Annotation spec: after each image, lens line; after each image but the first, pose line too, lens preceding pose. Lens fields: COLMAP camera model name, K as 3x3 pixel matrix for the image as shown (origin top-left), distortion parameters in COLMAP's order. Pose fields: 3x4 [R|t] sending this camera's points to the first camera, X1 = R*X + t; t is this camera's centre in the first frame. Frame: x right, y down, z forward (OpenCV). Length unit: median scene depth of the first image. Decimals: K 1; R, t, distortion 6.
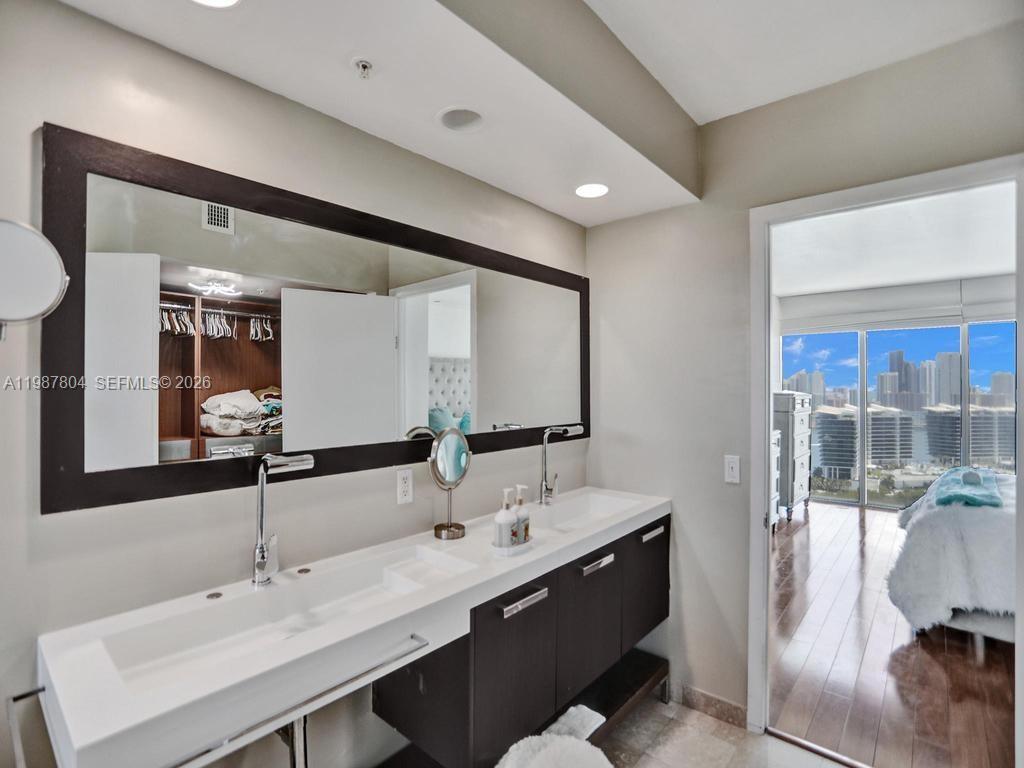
lens RADIAL K [[513.0, 0, 507.4], [0, 513.0, 384.9], [0, 0, 1]] dist [-0.052852, 0.001730]
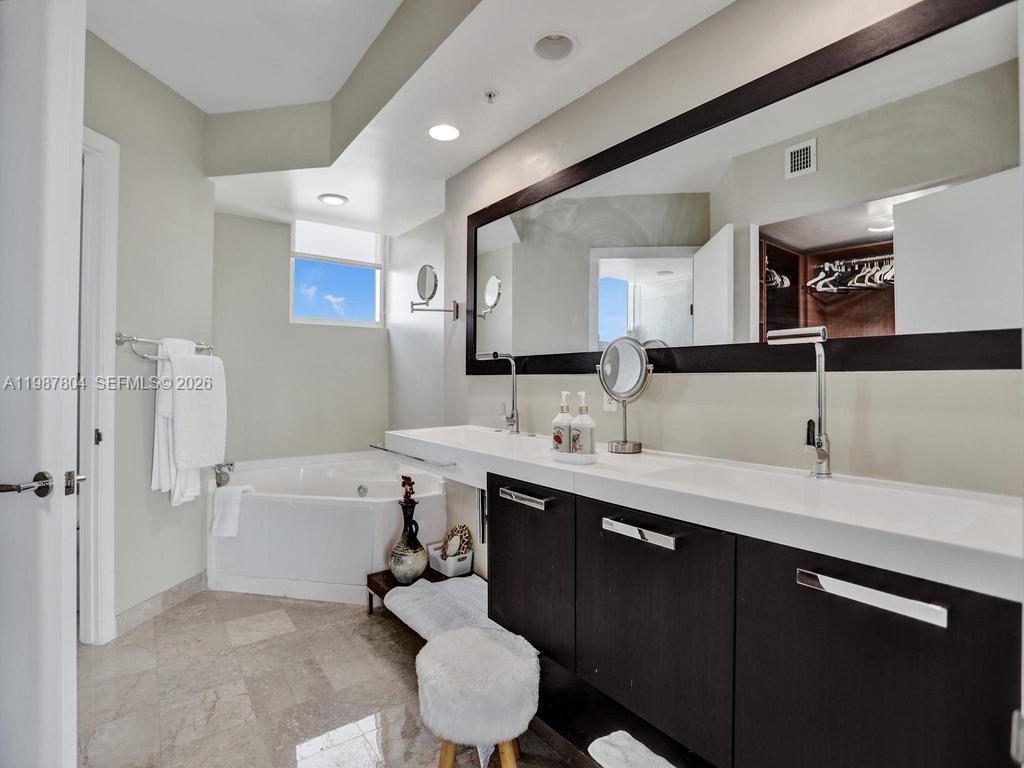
lens RADIAL K [[513.0, 0, 511.8], [0, 513.0, 380.6], [0, 0, 1]] dist [-0.052852, 0.001730]
pose [[-0.193849, 0.015365, -0.980911, 0.967631], [0.009928, 0.999857, 0.013700, 0.164688], [0.980981, -0.007083, -0.193973, 1.095589]]
